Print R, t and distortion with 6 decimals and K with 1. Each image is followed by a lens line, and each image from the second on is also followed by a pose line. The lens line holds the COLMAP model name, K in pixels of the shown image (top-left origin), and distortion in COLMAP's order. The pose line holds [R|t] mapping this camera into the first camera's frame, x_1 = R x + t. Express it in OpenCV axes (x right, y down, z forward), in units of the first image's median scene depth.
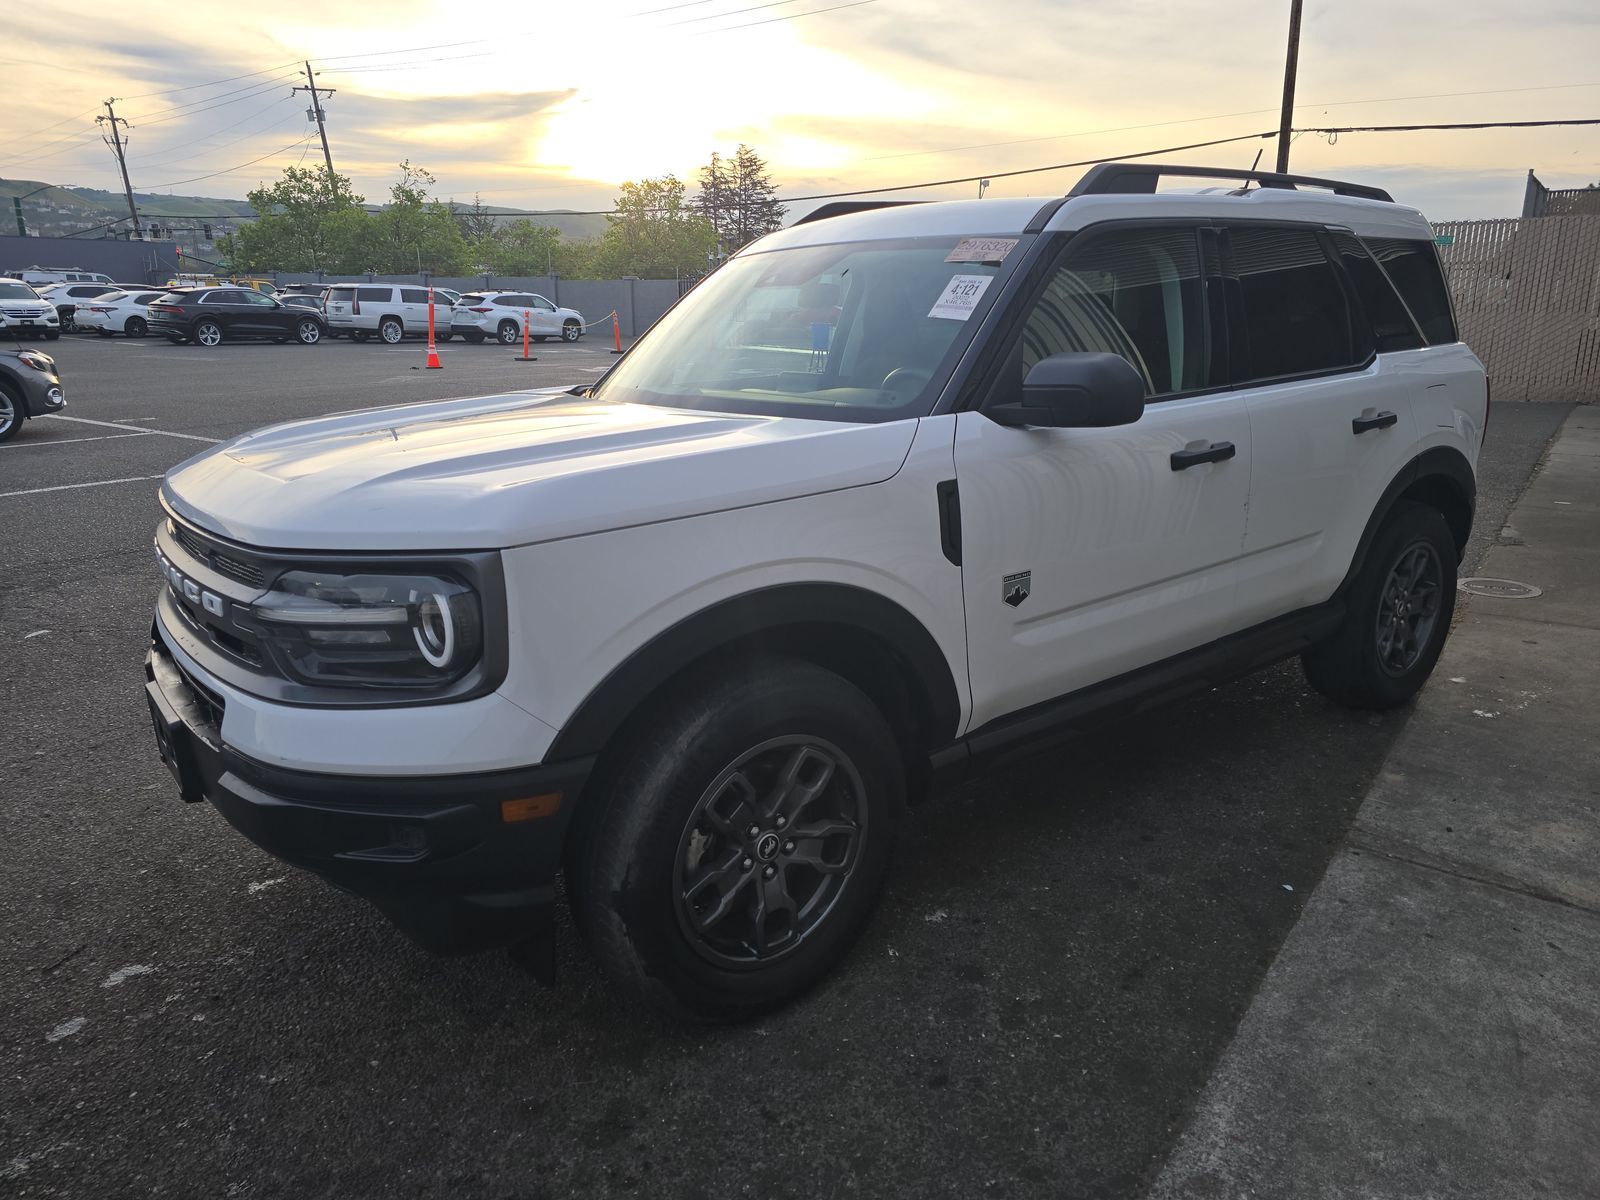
lens RADIAL K [[1077.8, 0, 802.5], [0, 1077.8, 603.0], [0, 0, 1]] dist [0.018307, -0.014831]
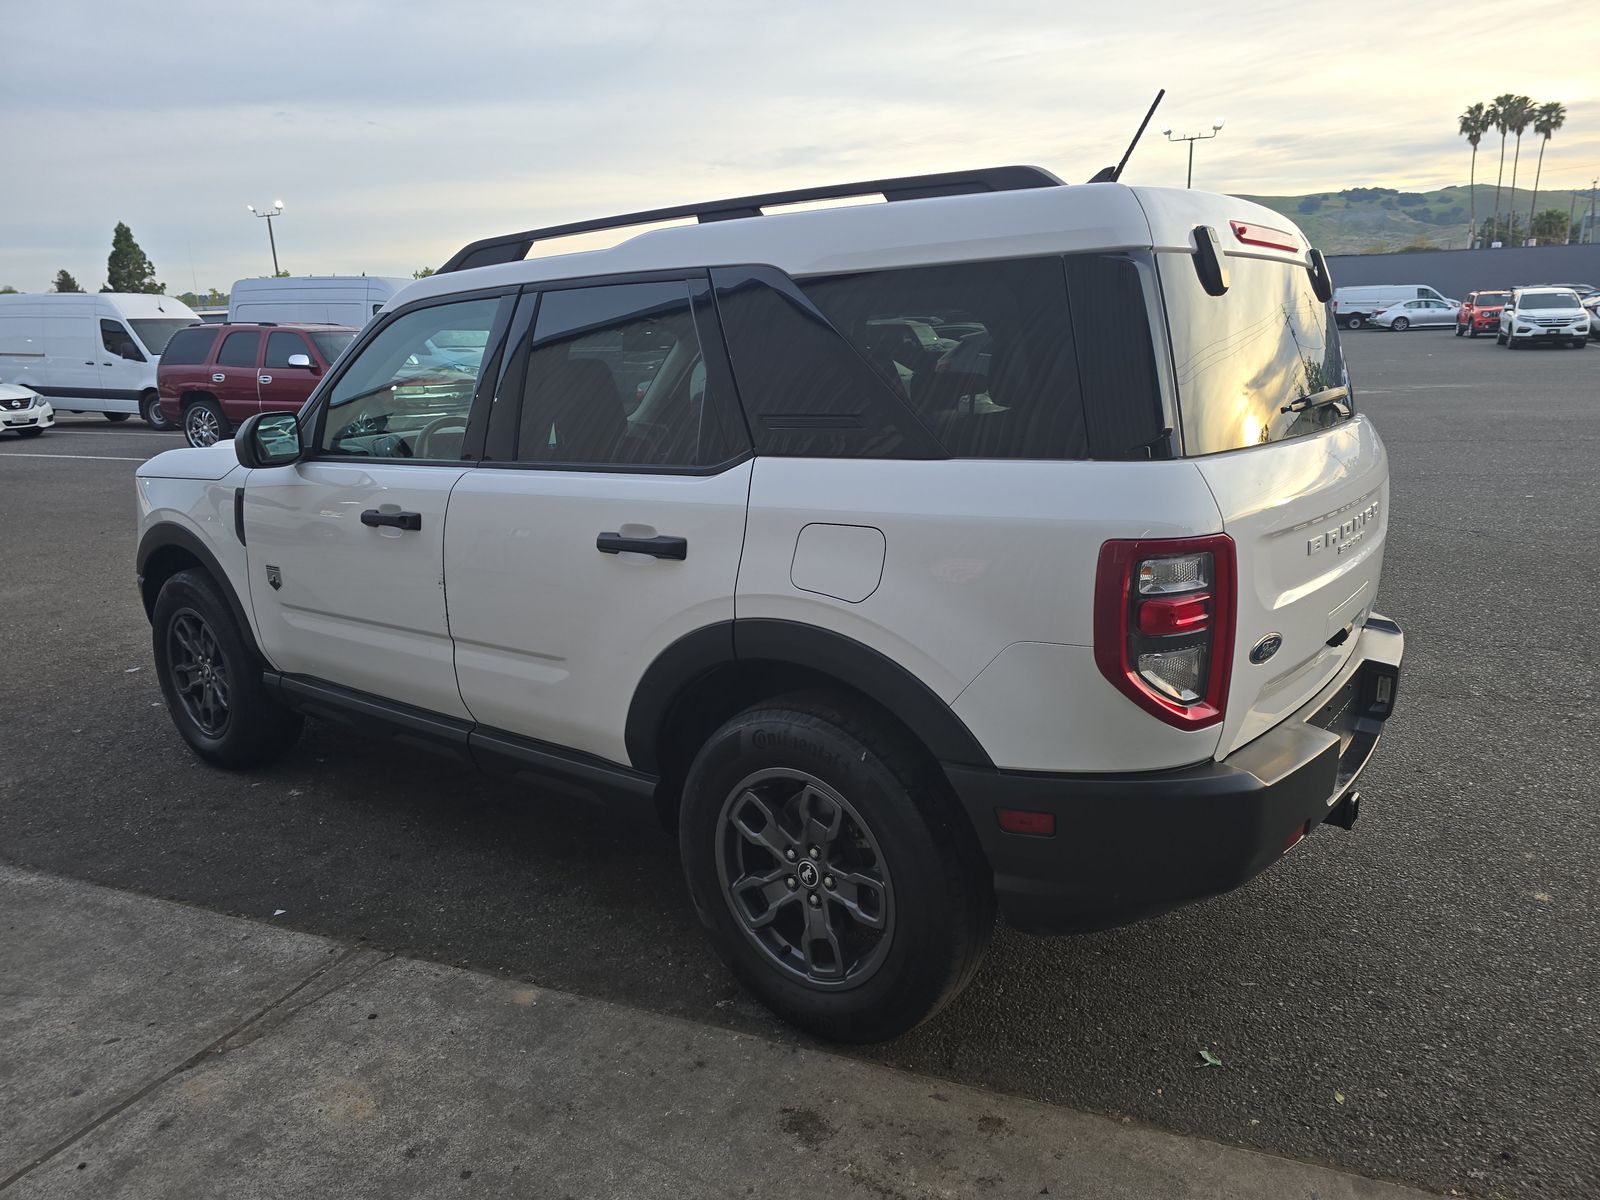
lens RADIAL K [[1077.8, 0, 797.2], [0, 1077.8, 606.0], [0, 0, 1]] dist [0.018307, -0.014831]
pose [[0.249758, 0.233201, -0.939808, 1.455839], [-0.233433, 0.956442, 0.175292, -0.327720], [0.939750, 0.175601, 0.293316, 1.062400]]
